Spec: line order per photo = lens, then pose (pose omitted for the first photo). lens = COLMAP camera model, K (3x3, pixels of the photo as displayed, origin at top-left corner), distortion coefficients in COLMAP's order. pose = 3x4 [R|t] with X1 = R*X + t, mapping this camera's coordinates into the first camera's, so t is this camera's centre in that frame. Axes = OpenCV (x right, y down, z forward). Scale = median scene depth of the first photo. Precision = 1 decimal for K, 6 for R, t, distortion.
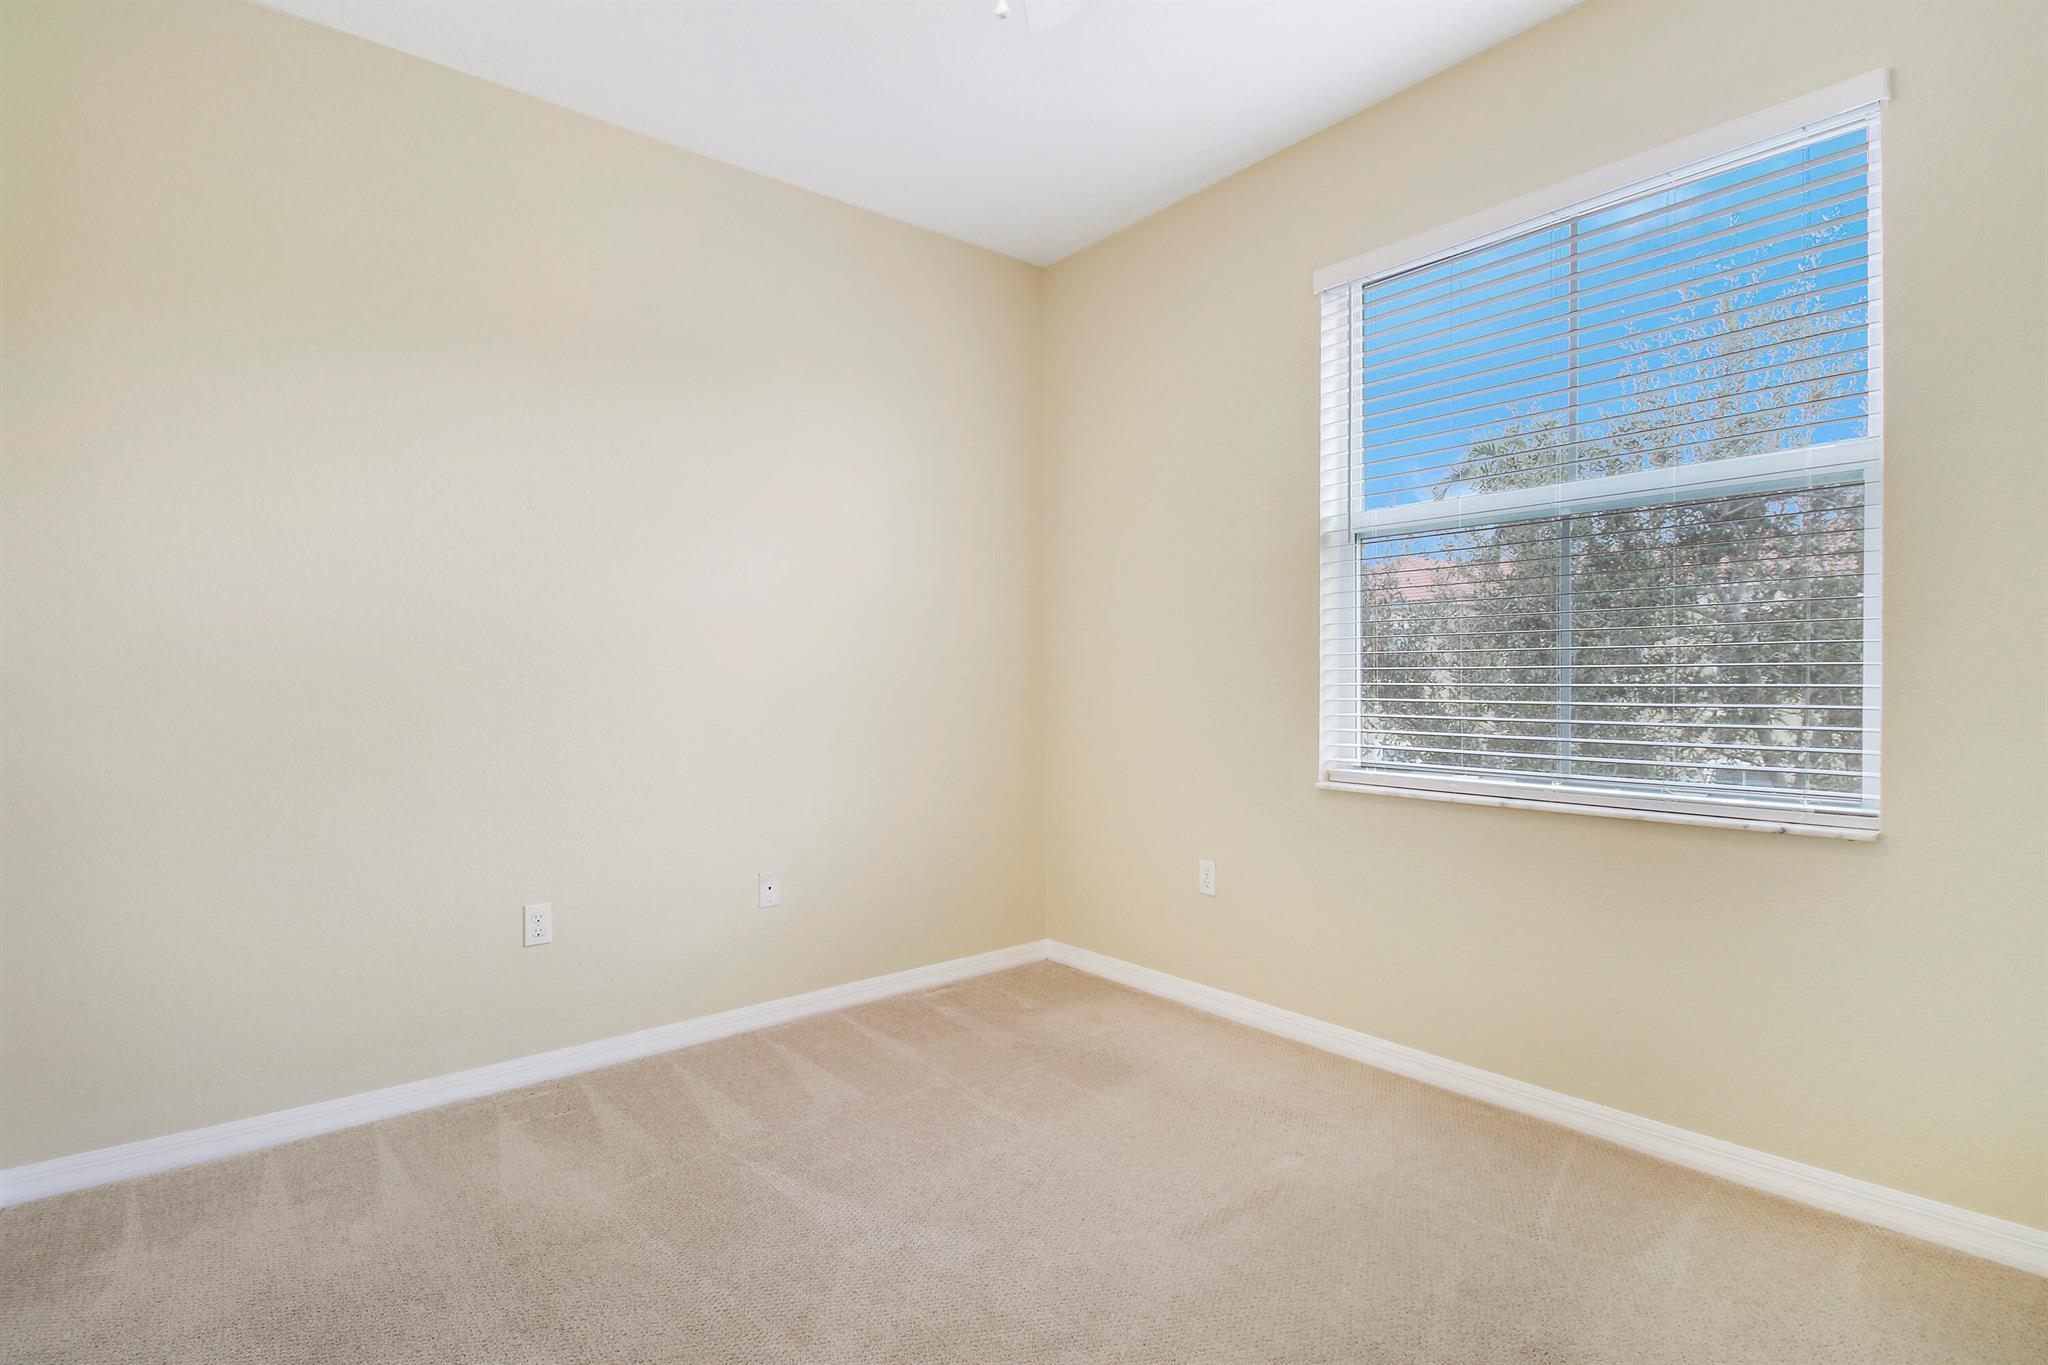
lens RADIAL K [[962.2, 0, 1022.2], [0, 962.2, 685.6], [0, 0, 1]] dist [0.000244, -0.001503]
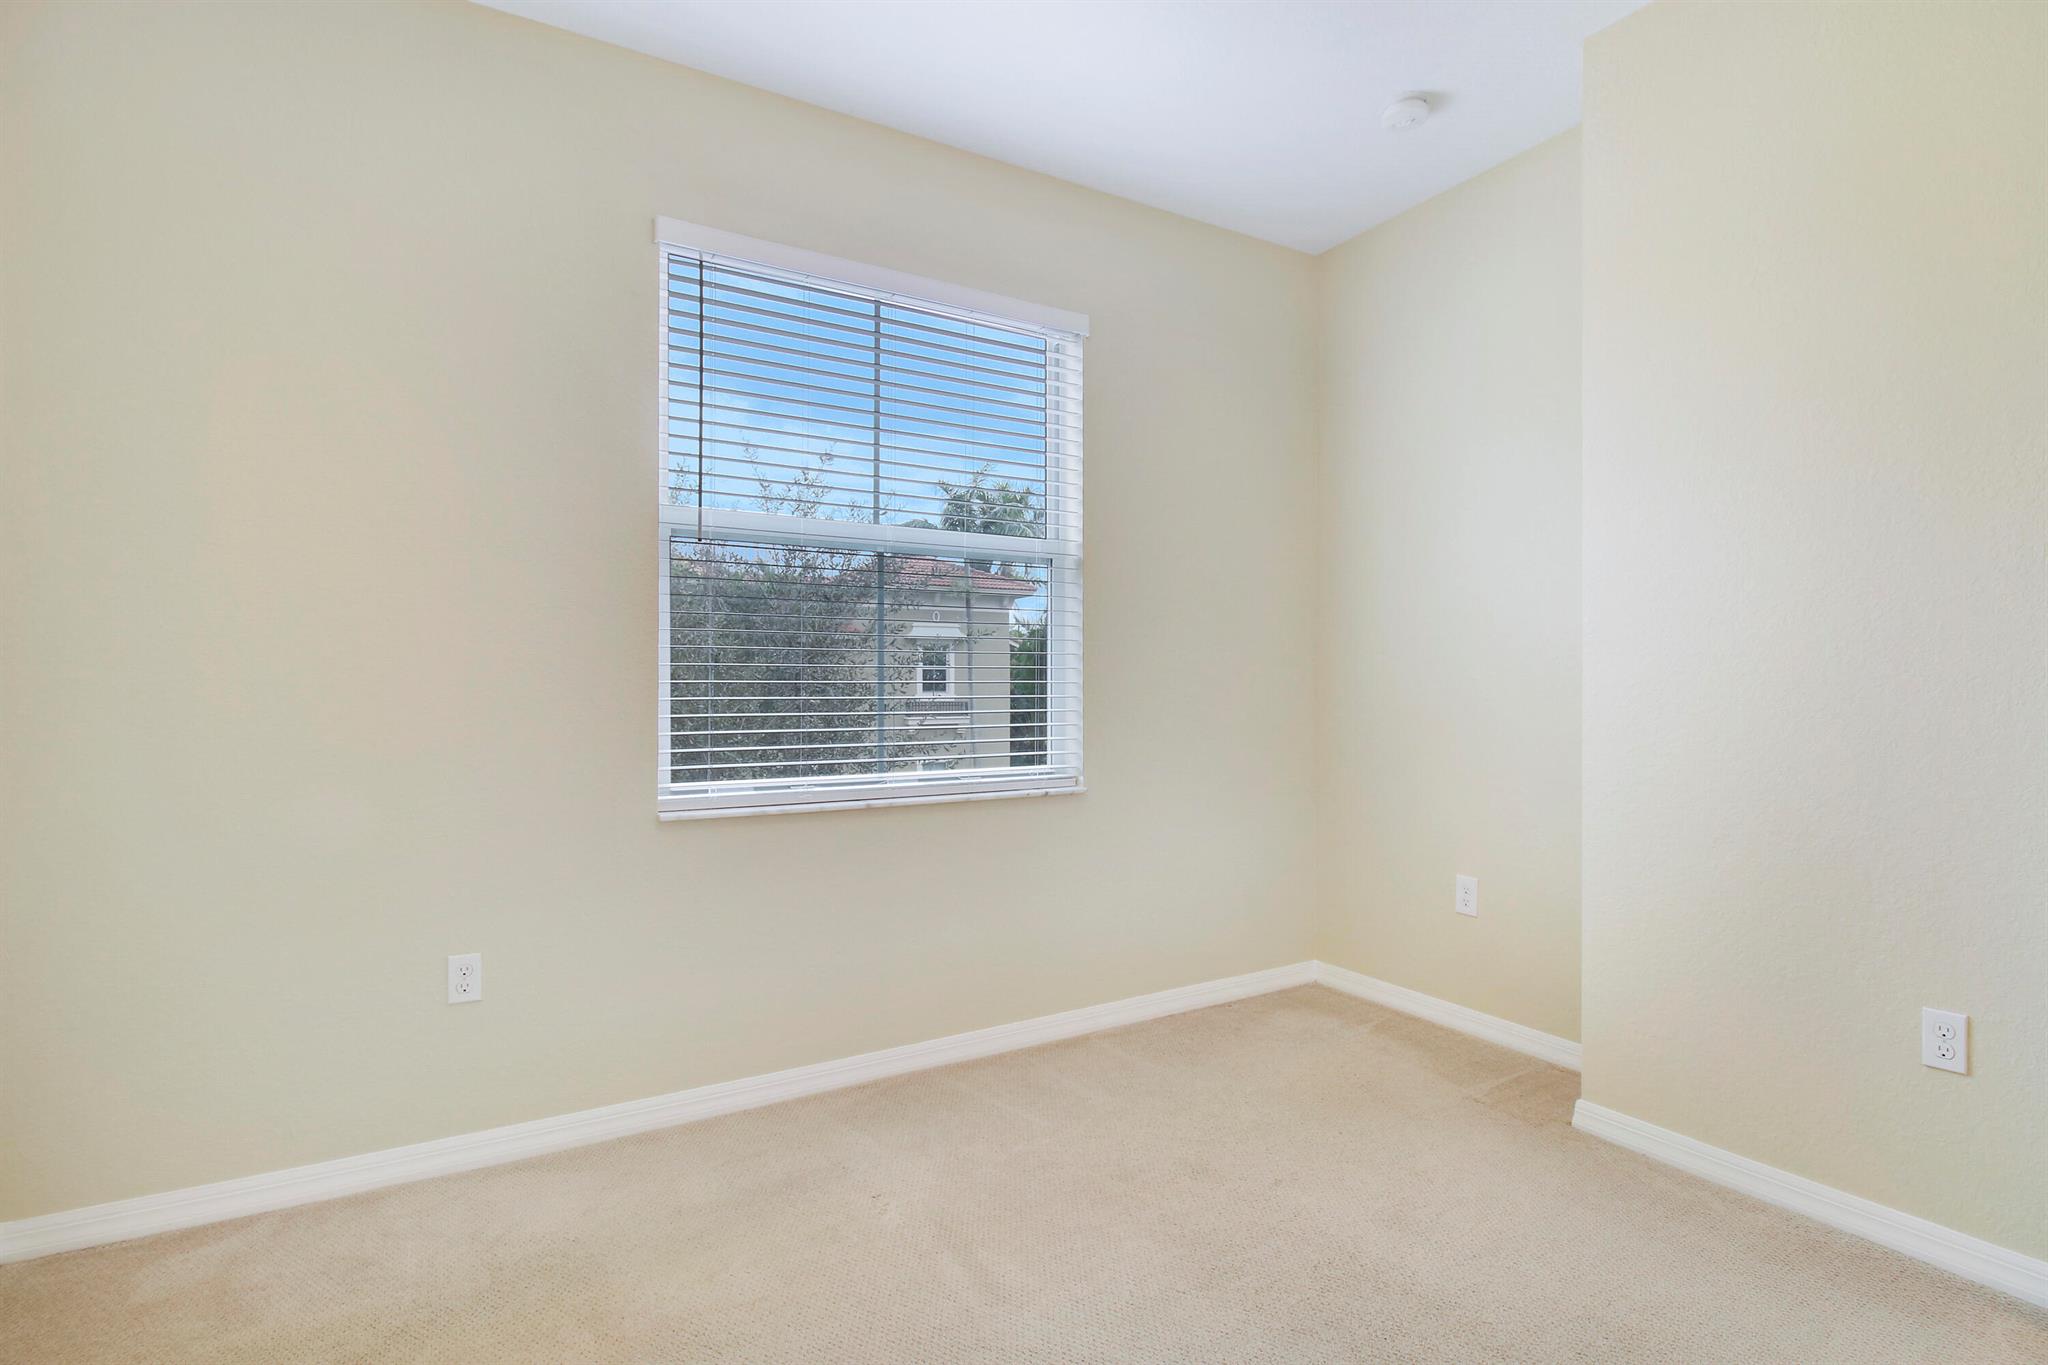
lens RADIAL K [[962.2, 0, 1024.7], [0, 962.2, 679.0], [0, 0, 1]] dist [0.000244, -0.001503]
pose [[0.193857, 0.007911, 0.980998, -0.503273], [0.010678, 0.999891, -0.010173, -0.008542], [-0.980972, 0.012448, 0.193751, 0.555468]]
